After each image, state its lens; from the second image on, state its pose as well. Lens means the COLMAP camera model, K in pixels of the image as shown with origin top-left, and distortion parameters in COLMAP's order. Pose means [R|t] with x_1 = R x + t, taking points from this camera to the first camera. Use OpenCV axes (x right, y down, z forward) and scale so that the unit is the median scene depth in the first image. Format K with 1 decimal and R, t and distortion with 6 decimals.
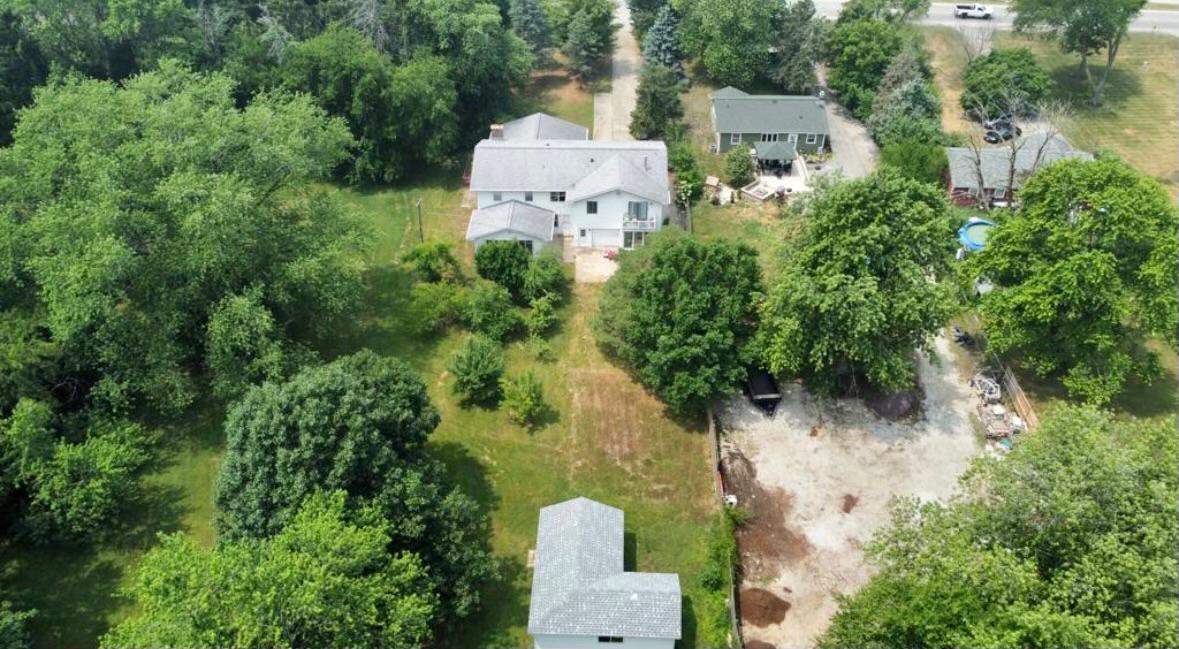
lens RADIAL K [[886.2, 0, 589.2], [0, 886.2, 324.7], [0, 0, 1]] dist [-0.003935, -0.001343]
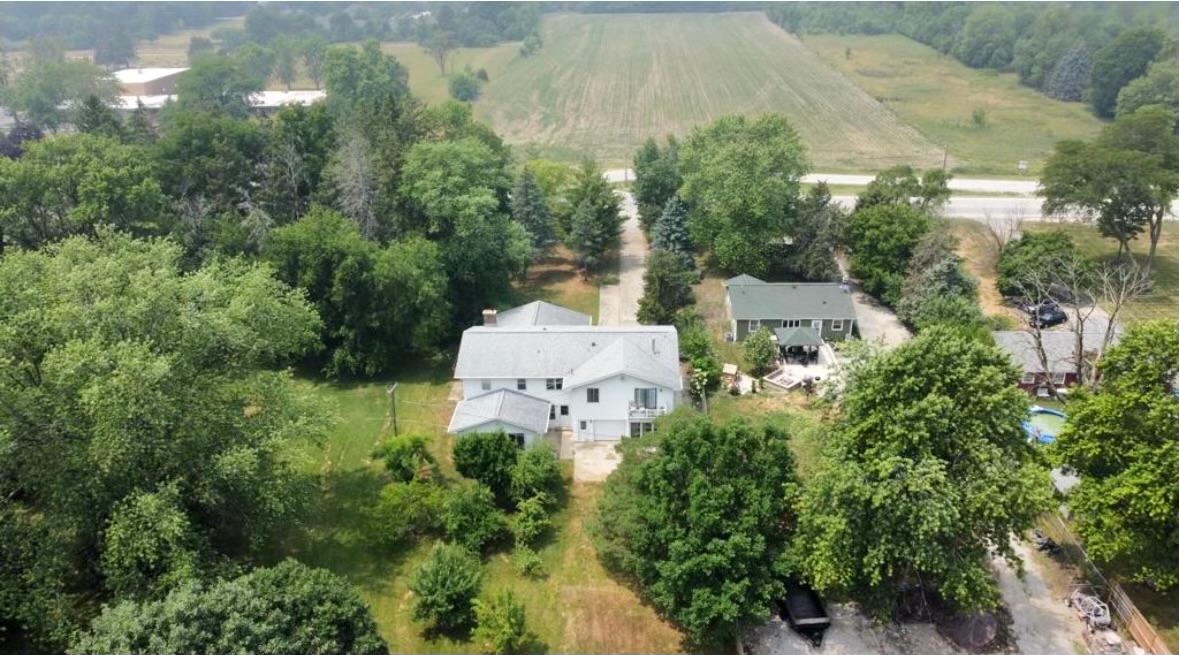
lens RADIAL K [[886.0, 0, 589.6], [0, 886.0, 327.0], [0, 0, 1]] dist [0.013412, -0.012858]
pose [[0.999695, -0.012765, -0.021128, 0.021264], [0.007241, 0.969909, -0.243359, 0.016454], [0.023599, 0.243132, 0.969706, 0.151656]]
